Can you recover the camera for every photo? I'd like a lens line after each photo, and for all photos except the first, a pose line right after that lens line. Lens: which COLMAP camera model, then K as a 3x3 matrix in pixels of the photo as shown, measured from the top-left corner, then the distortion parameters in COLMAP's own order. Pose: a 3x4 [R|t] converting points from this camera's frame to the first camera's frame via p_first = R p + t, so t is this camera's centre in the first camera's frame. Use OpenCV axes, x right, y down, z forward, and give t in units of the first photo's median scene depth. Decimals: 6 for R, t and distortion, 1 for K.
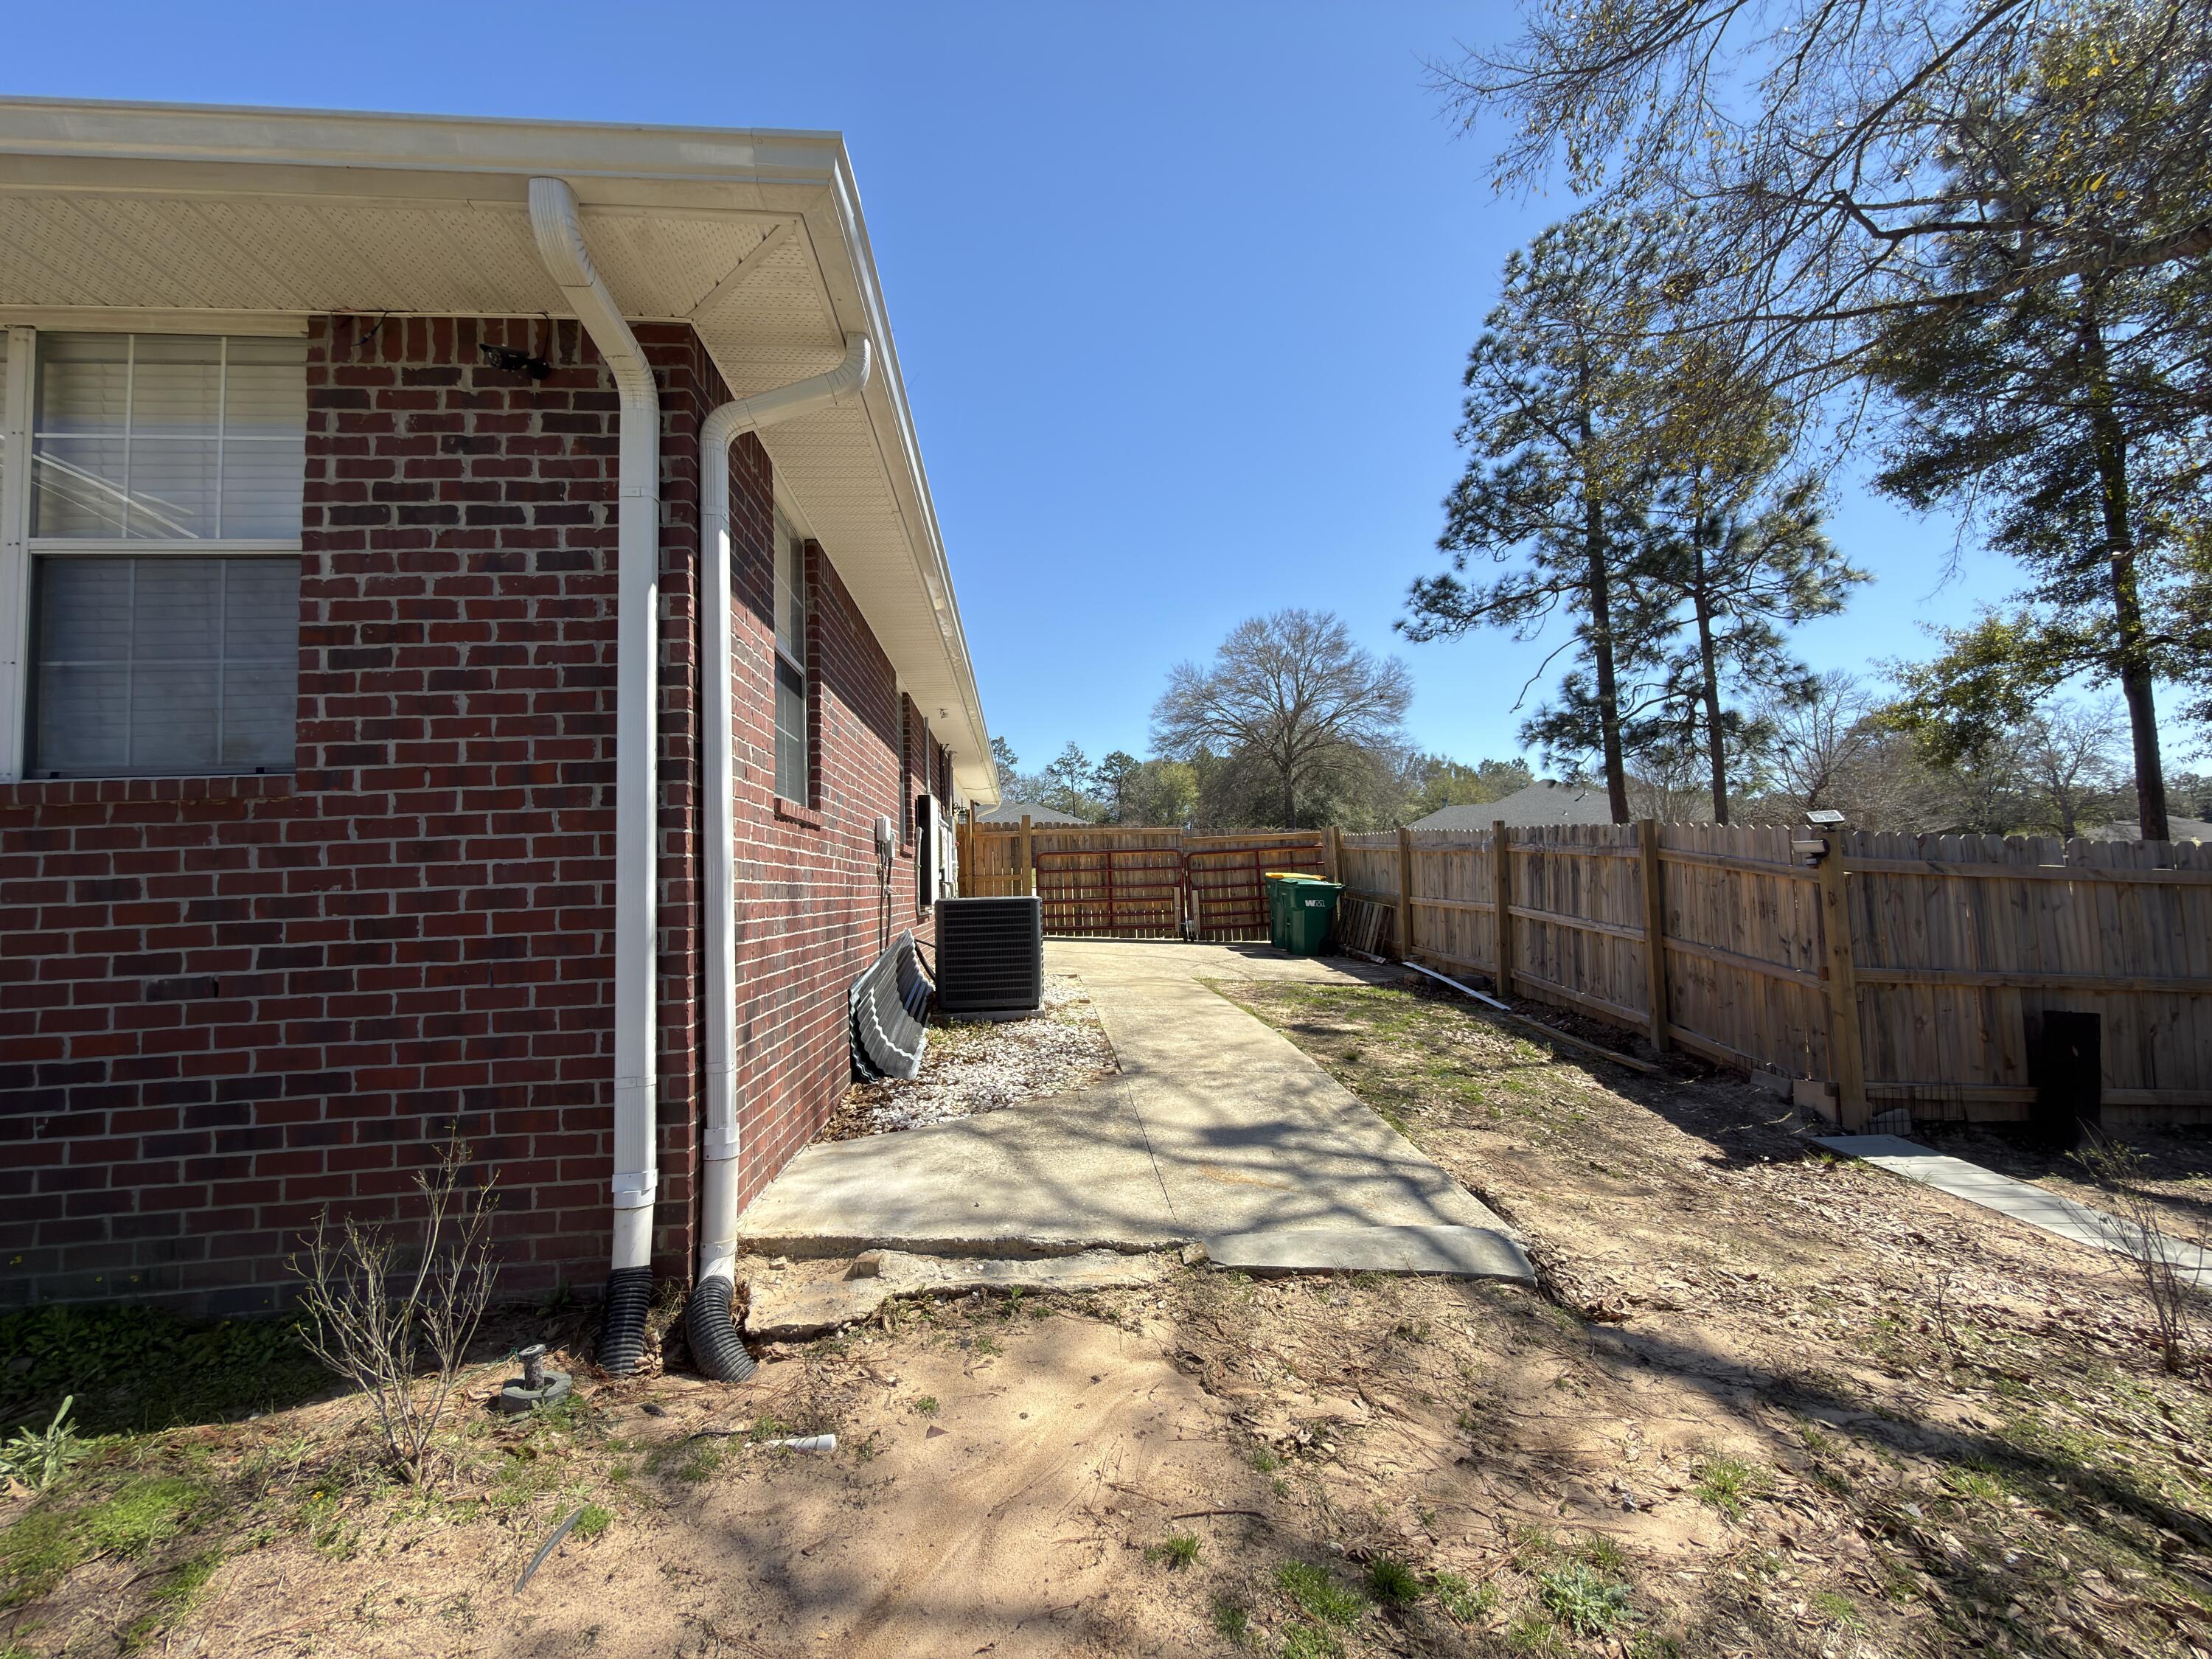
lens RADIAL K [[884.2, 0, 1119.3], [0, 884.2, 825.8], [0, 0, 1]] dist [-0.000093, 0.000233]
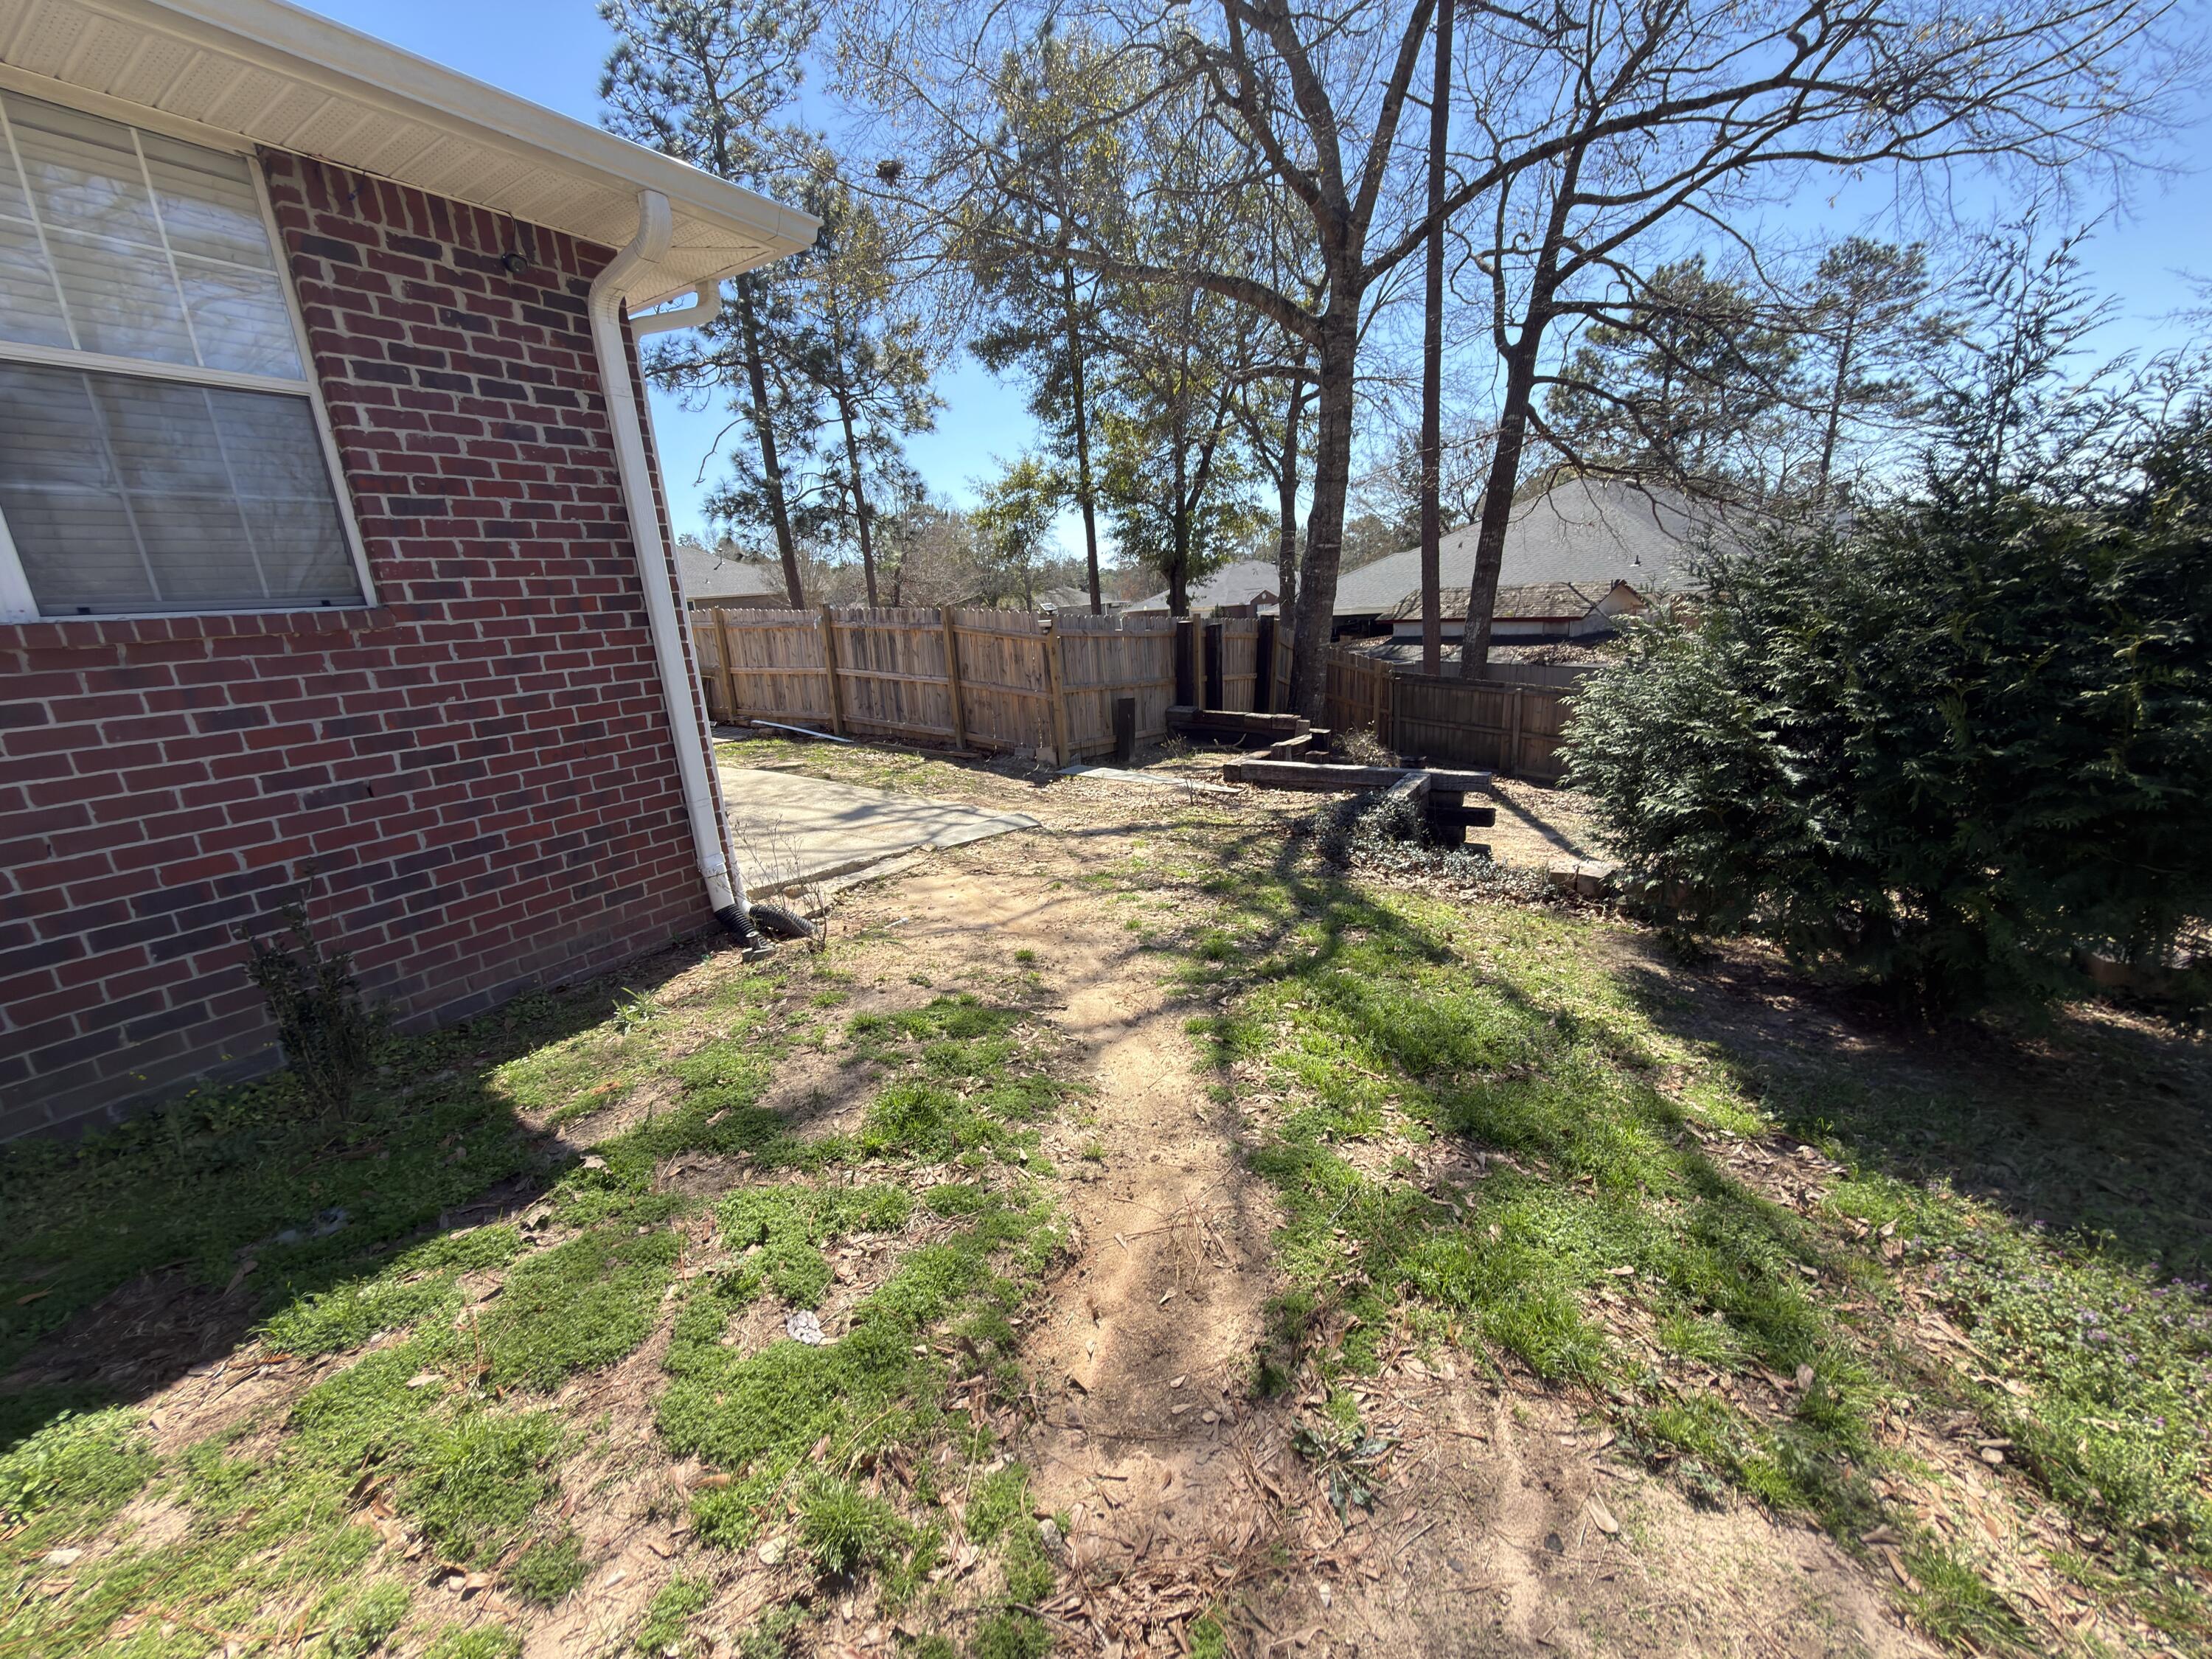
lens RADIAL K [[884.2, 0, 1137.1], [0, 884.2, 827.6], [0, 0, 1]] dist [-0.000093, 0.000233]
pose [[0.573695, -0.207804, 0.792270, -1.291854], [-0.005660, 0.966252, 0.257536, -0.079918], [-0.819049, -0.152232, 0.553158, -0.510672]]
